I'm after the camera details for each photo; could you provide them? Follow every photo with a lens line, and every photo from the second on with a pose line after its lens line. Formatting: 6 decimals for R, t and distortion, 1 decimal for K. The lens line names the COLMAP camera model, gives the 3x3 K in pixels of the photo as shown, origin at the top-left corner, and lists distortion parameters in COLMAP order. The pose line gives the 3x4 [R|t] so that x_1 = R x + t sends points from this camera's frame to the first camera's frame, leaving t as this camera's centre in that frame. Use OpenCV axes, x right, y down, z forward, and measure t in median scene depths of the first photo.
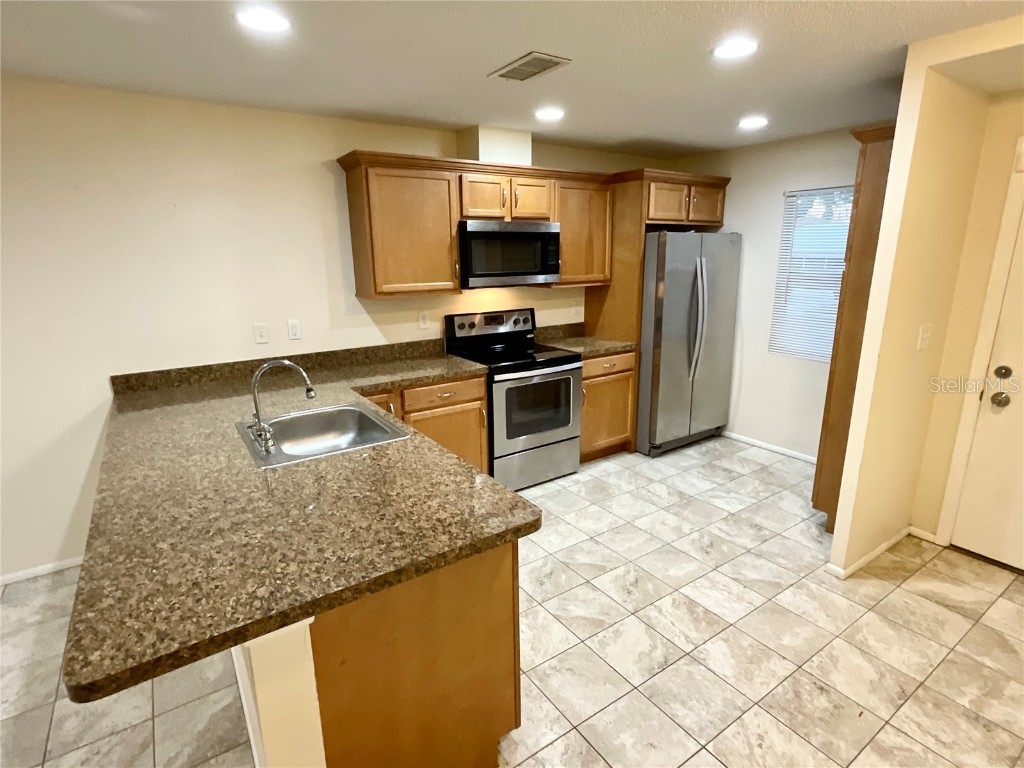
lens RADIAL K [[531.6, 0, 513.5], [0, 531.6, 391.8], [0, 0, 1]] dist [0.008256, 0.001412]
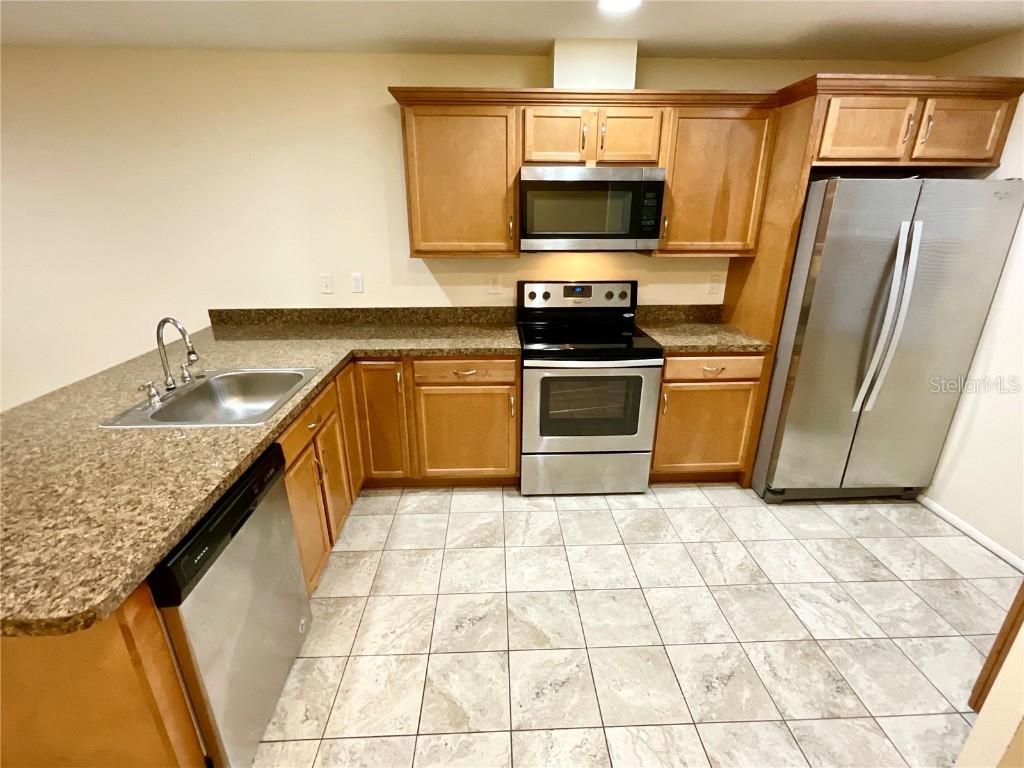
lens RADIAL K [[482.2, 0, 515.4], [0, 482.2, 386.0], [0, 0, 1]] dist [0.001398, 0.005623]
pose [[0.848186, 0.195412, -0.492337, 0.318739], [-0.146963, 0.979789, 0.135700, -0.086637], [0.508904, -0.042743, 0.859762, 0.324816]]
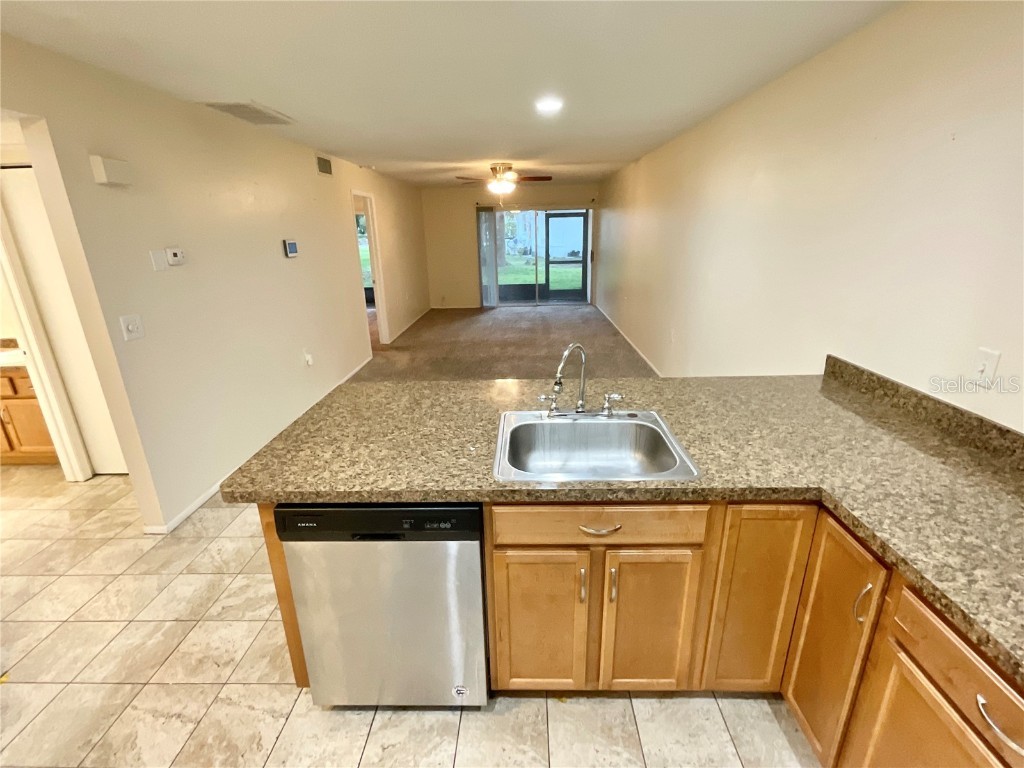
lens RADIAL K [[482.2, 0, 509.5], [0, 482.2, 385.2], [0, 0, 1]] dist [0.001398, 0.005623]
pose [[-0.588853, 0.281463, -0.757648, 0.163503], [-0.177107, 0.869688, 0.460735, -0.211491], [0.788597, 0.405490, -0.462269, 0.771854]]
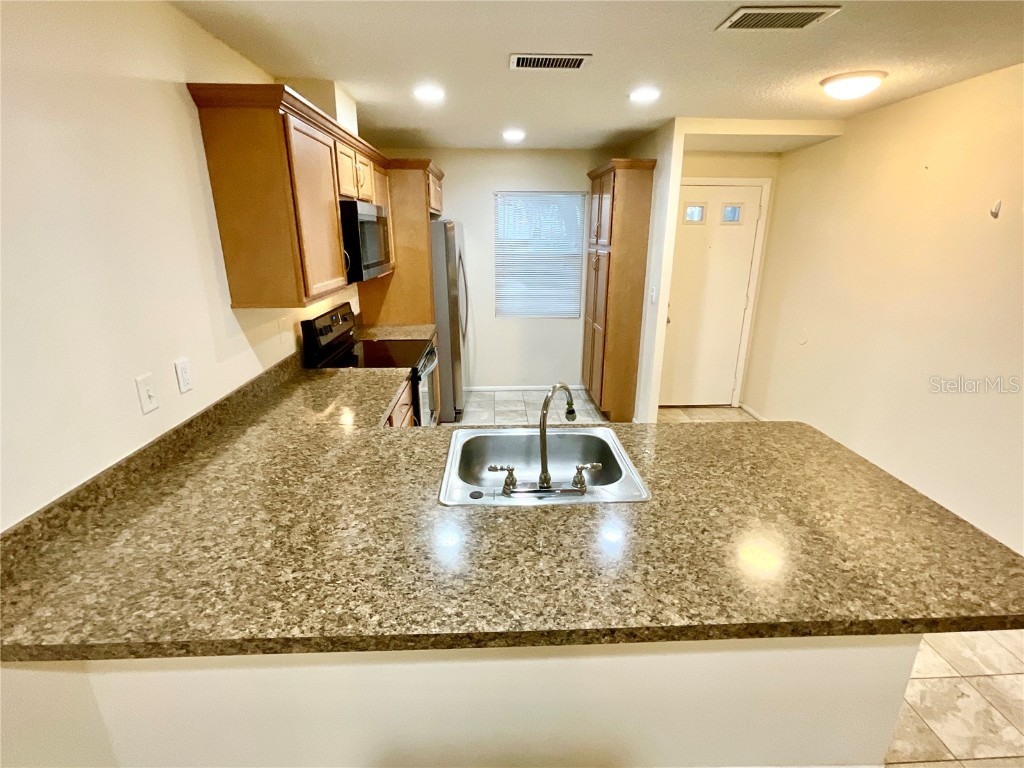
lens RADIAL K [[482.2, 0, 521.0], [0, 482.2, 385.4], [0, 0, 1]] dist [0.001398, 0.005623]
pose [[0.518299, -0.243307, 0.819859, -0.609063], [0.207312, 0.965827, 0.155567, -0.103041], [-0.829692, 0.089336, 0.551027, 0.380464]]
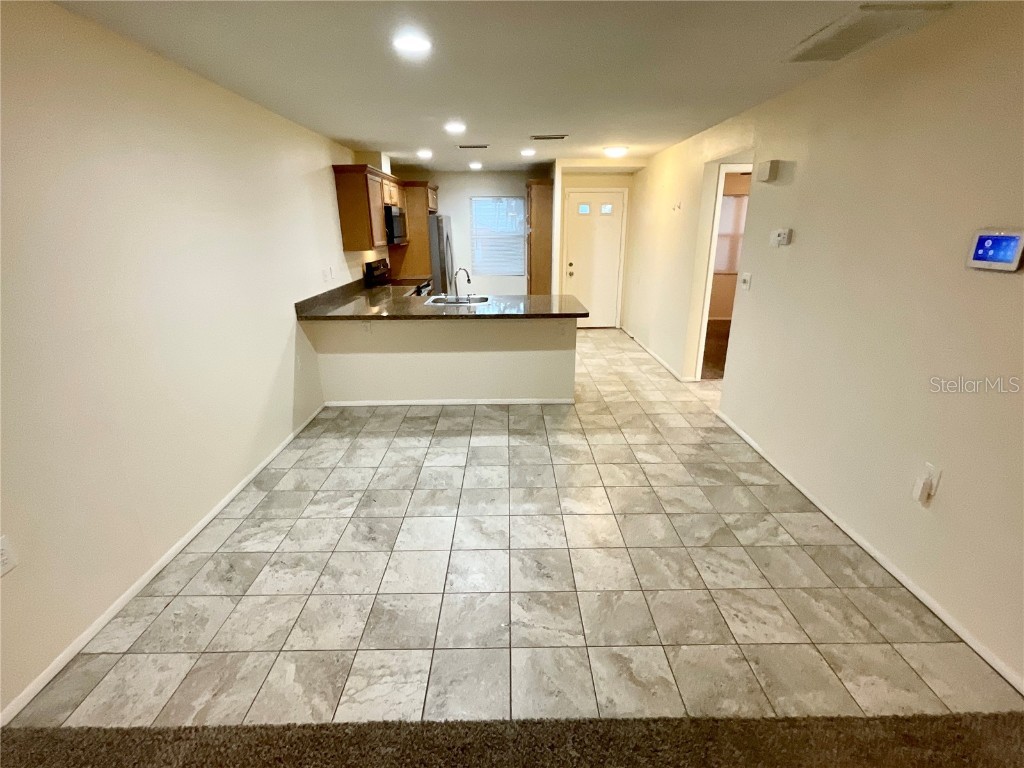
lens RADIAL K [[482.2, 0, 522.5], [0, 482.2, 385.4], [0, 0, 1]] dist [0.001398, 0.005623]
pose [[0.539819, -0.253486, 0.802708, -1.261909], [0.214329, 0.963544, 0.160141, 0.095837], [-0.814038, 0.085597, 0.574469, -0.248140]]
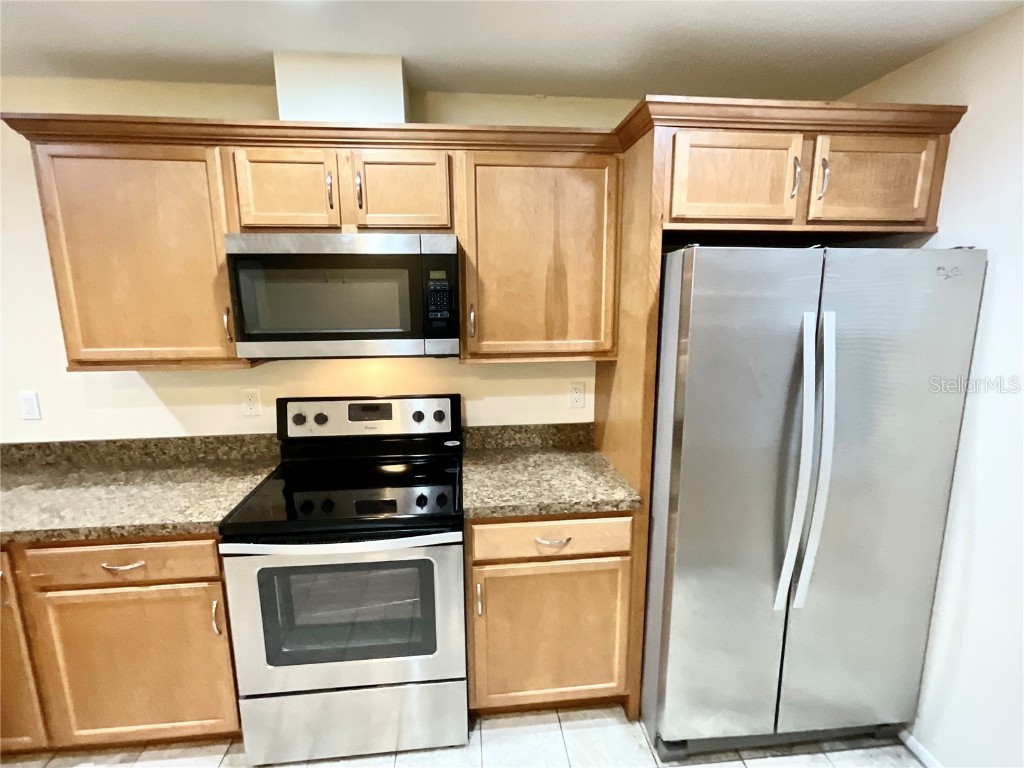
lens RADIAL K [[482.2, 0, 515.7], [0, 482.2, 386.4], [0, 0, 1]] dist [0.001398, 0.005623]
pose [[0.877501, 0.098472, -0.469357, 0.378417], [-0.127668, 0.991342, -0.030701, -0.185338], [0.462270, 0.086862, 0.882475, 0.690360]]
